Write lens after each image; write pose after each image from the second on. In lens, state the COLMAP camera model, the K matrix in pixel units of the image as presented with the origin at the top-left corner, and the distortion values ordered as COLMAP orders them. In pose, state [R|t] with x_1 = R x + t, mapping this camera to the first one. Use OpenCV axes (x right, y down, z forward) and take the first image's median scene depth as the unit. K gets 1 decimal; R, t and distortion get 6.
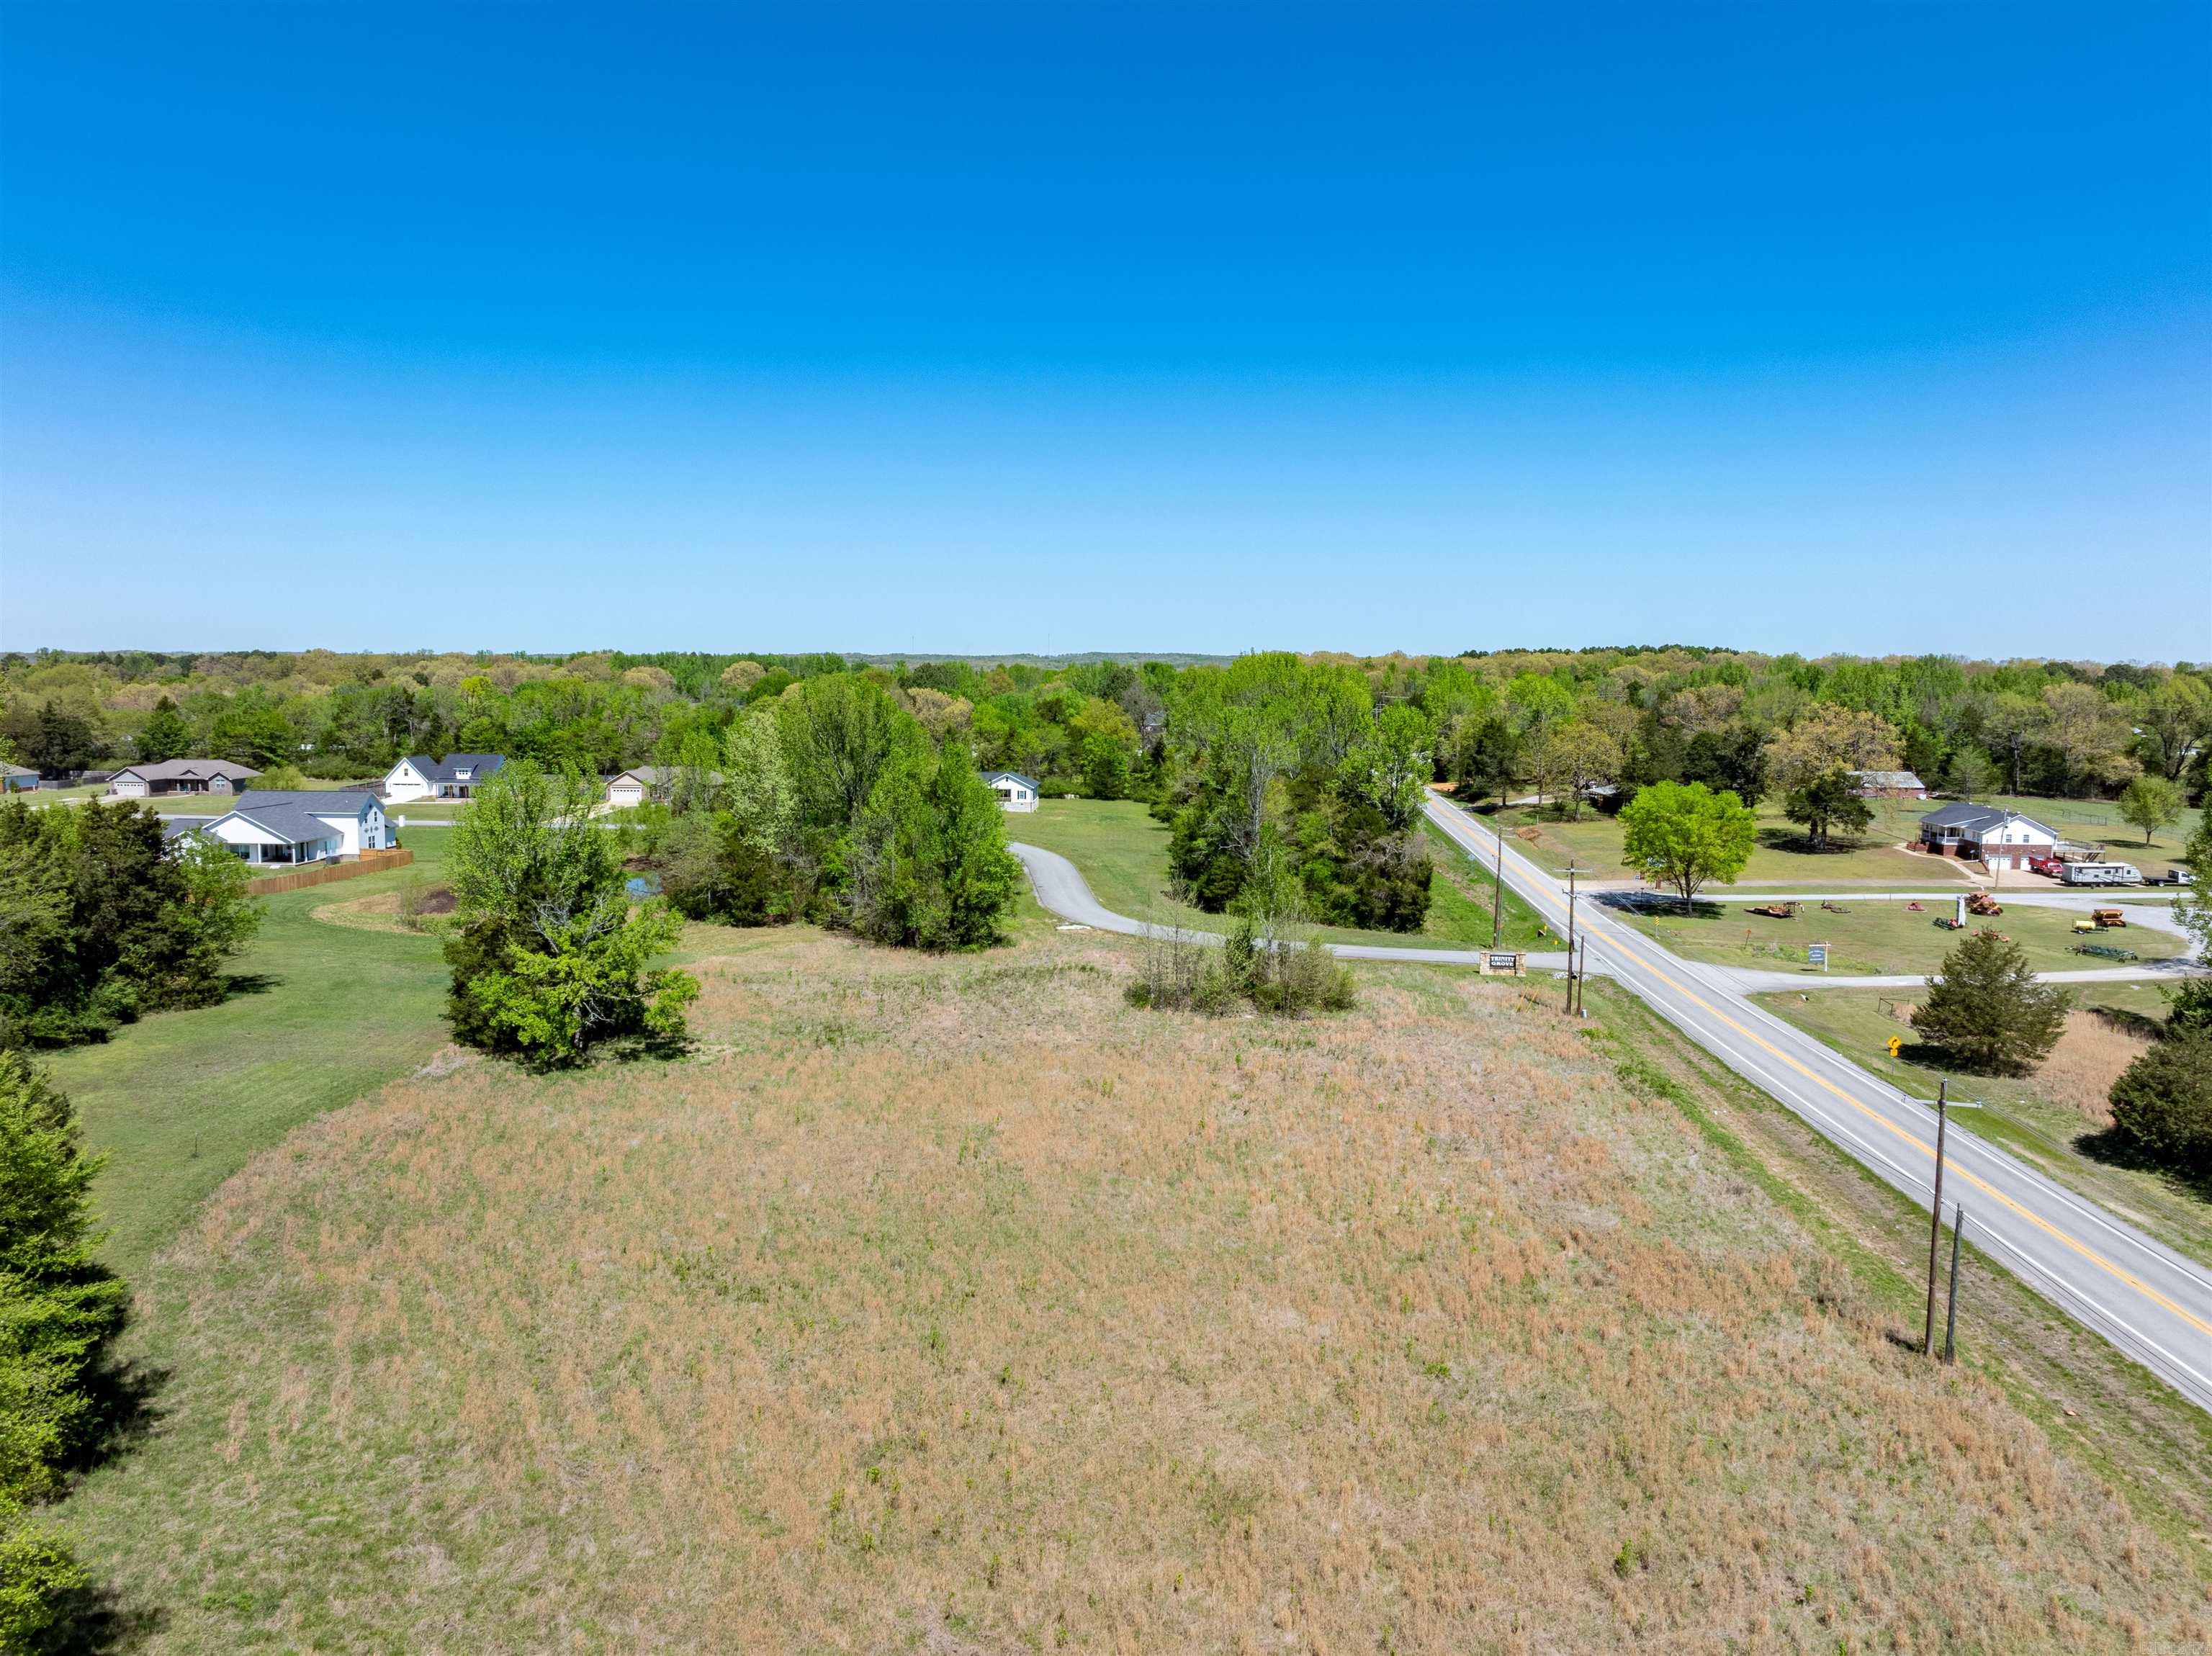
lens RADIAL K [[1559.7, 0, 1122.5], [0, 1559.7, 823.8], [0, 0, 1]] dist [-0.044957, 0.034454]
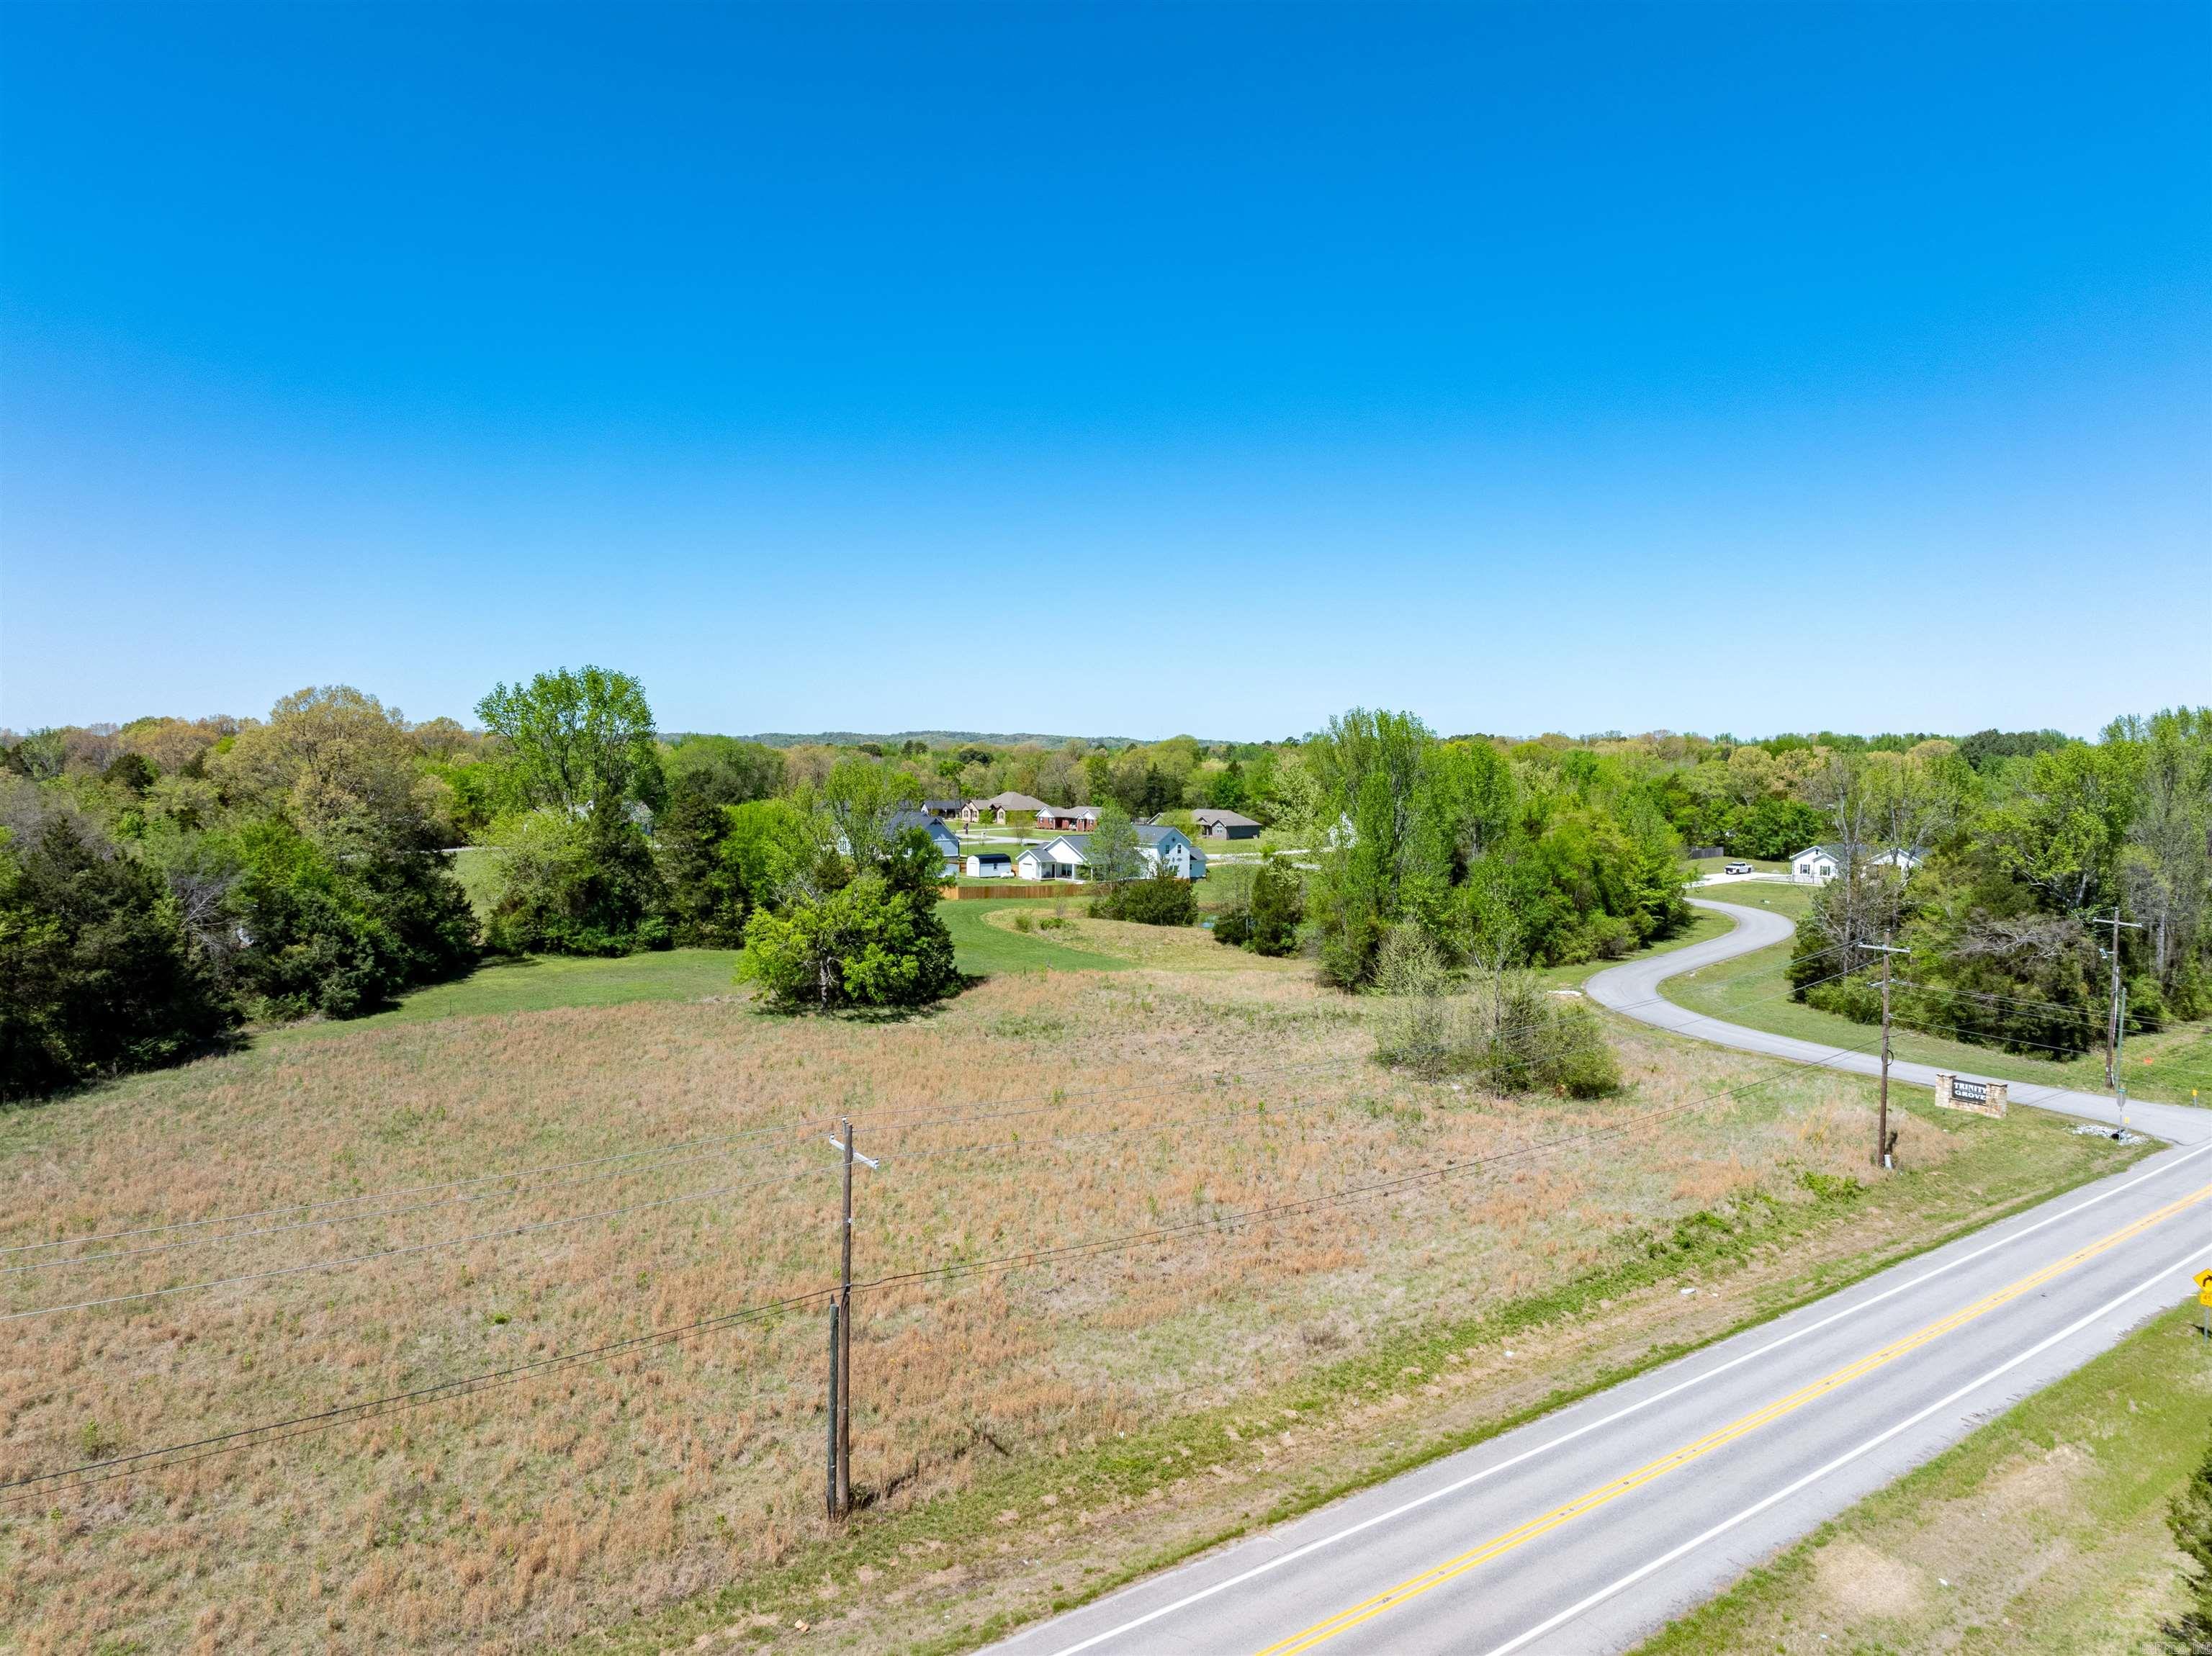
lens RADIAL K [[1559.7, 0, 1116.3], [0, 1559.7, 810.9], [0, 0, 1]] dist [-0.044957, 0.034454]
pose [[0.676217, 0.023859, -0.736316, 0.736622], [-0.073903, 0.996631, -0.035577, 0.025223], [0.732986, 0.078474, 0.675702, 0.379287]]
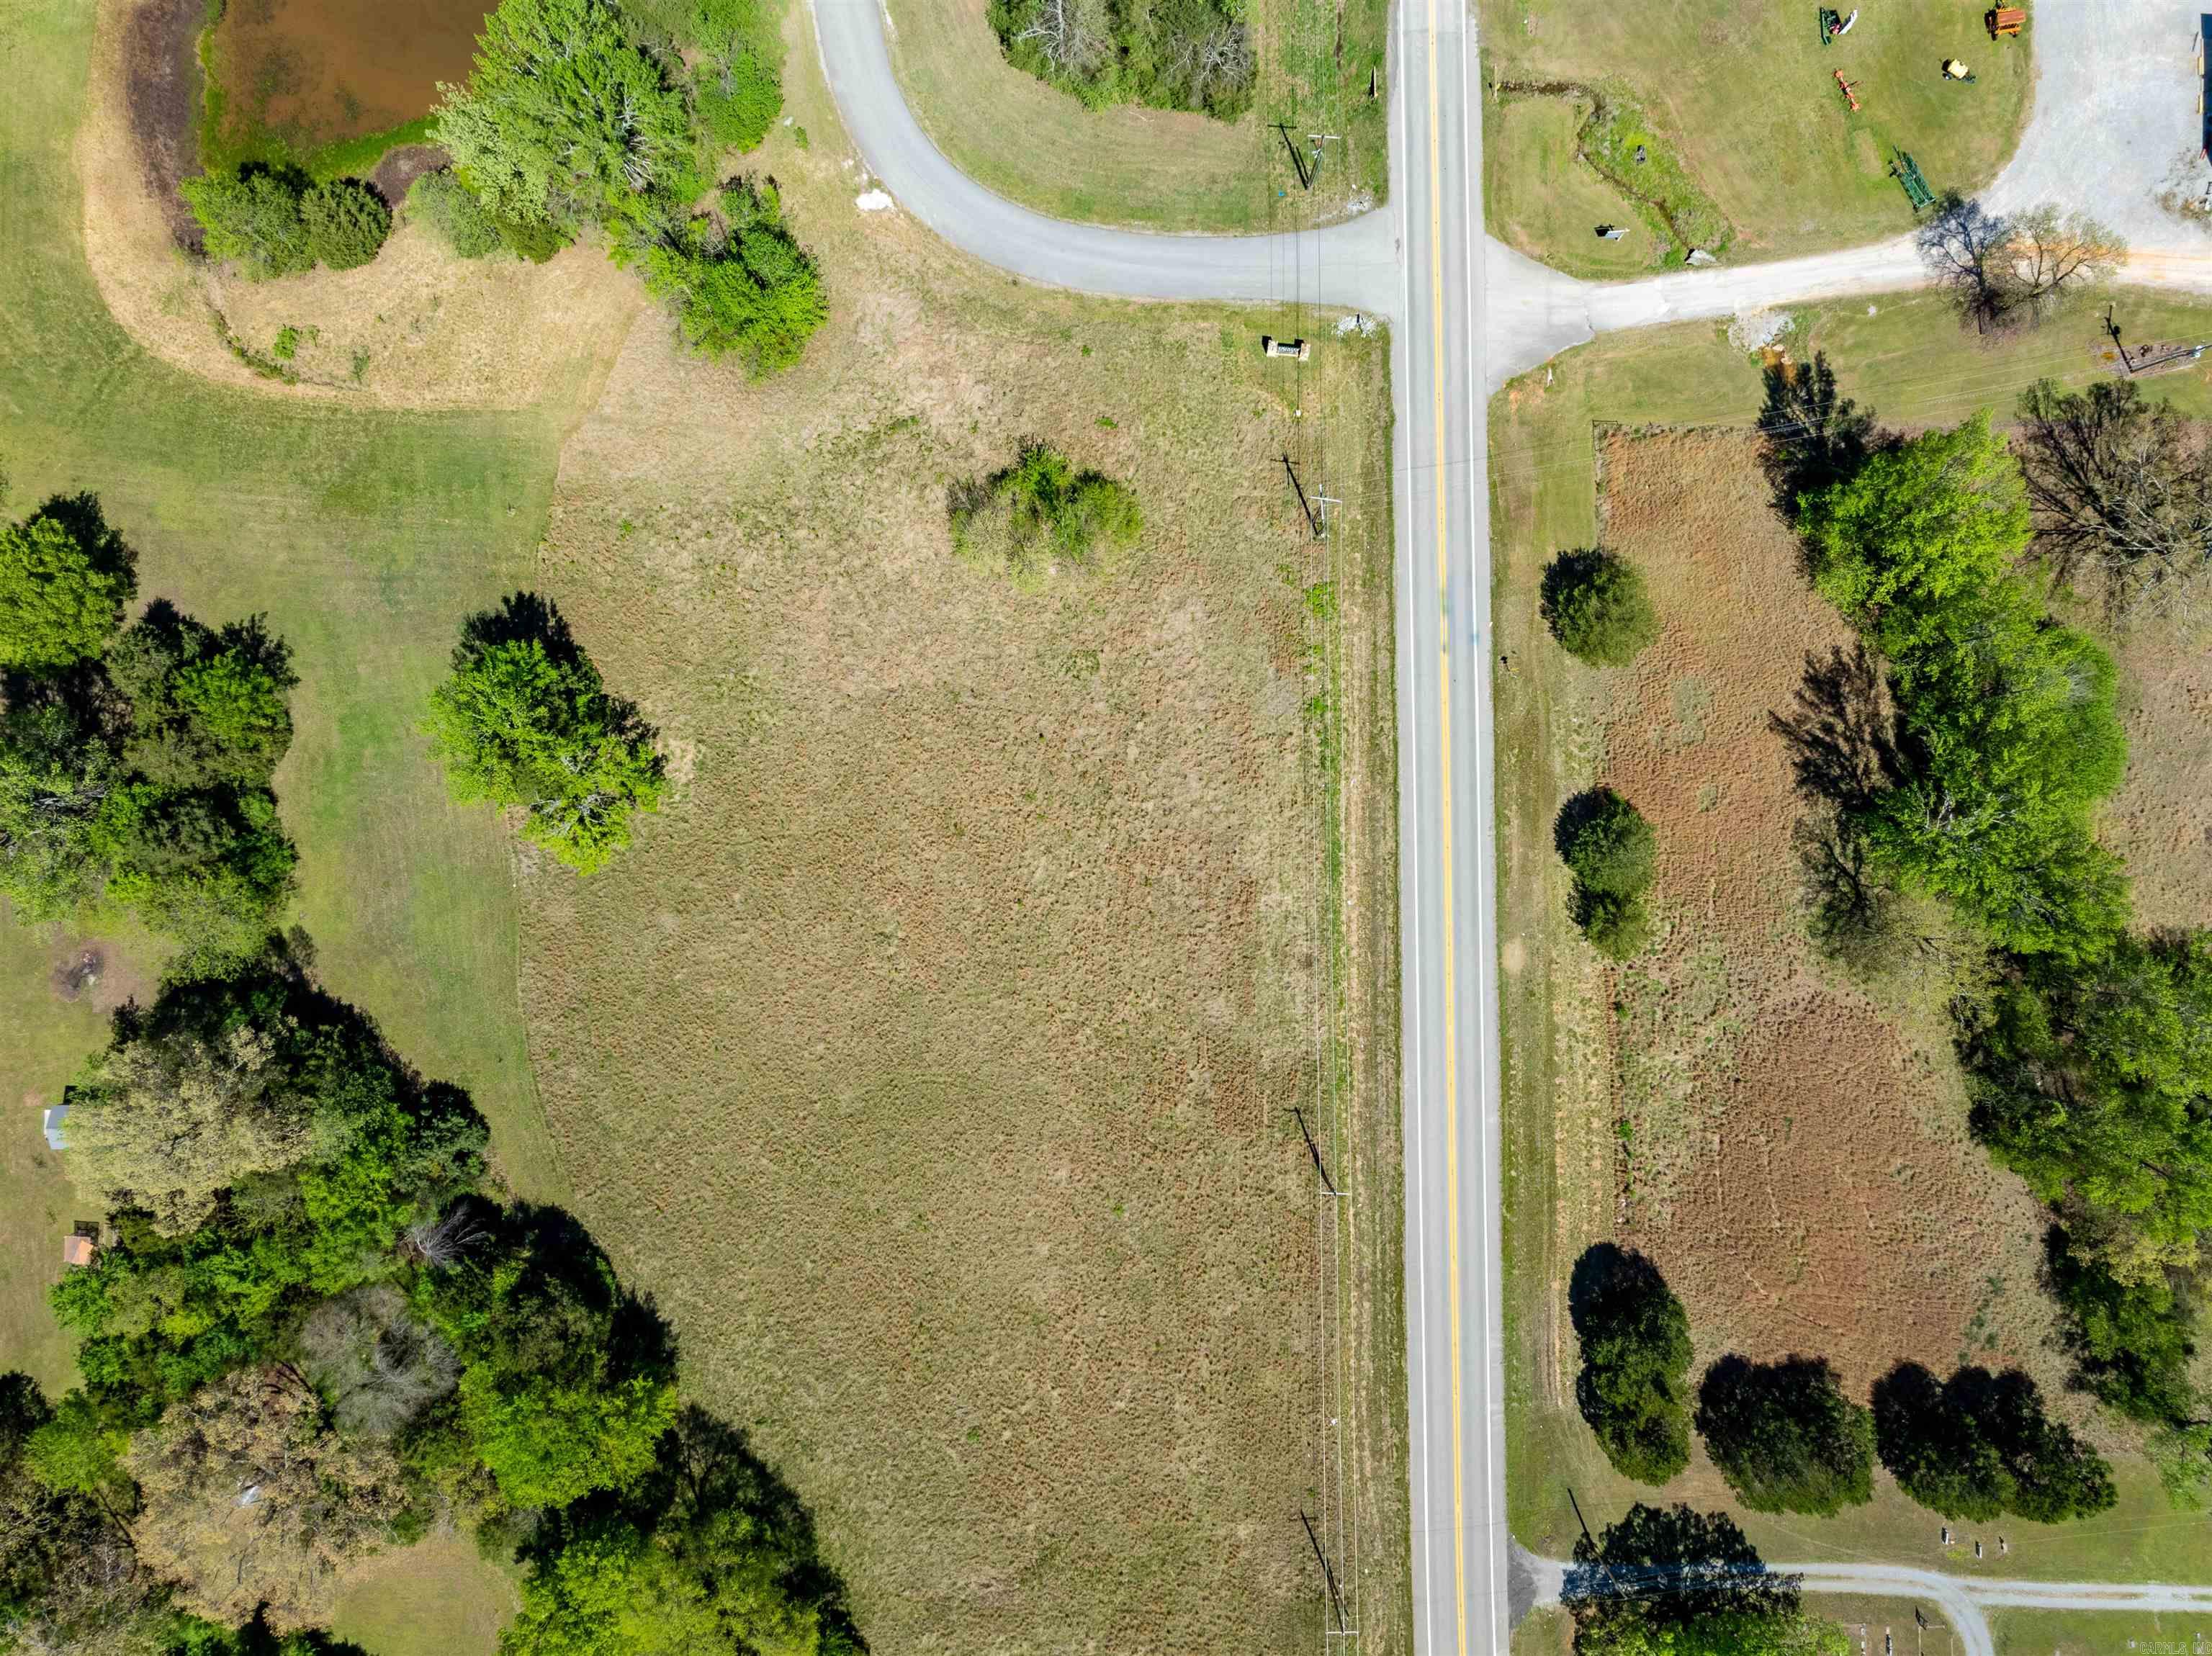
lens RADIAL K [[1559.7, 0, 1101.2], [0, 1559.7, 820.2], [0, 0, 1]] dist [-0.044957, 0.034454]
pose [[0.997462, -0.070459, -0.010274, 0.155327], [0.018261, 0.113672, 0.993351, -1.429039], [-0.068823, -0.991017, 0.114670, 0.846175]]
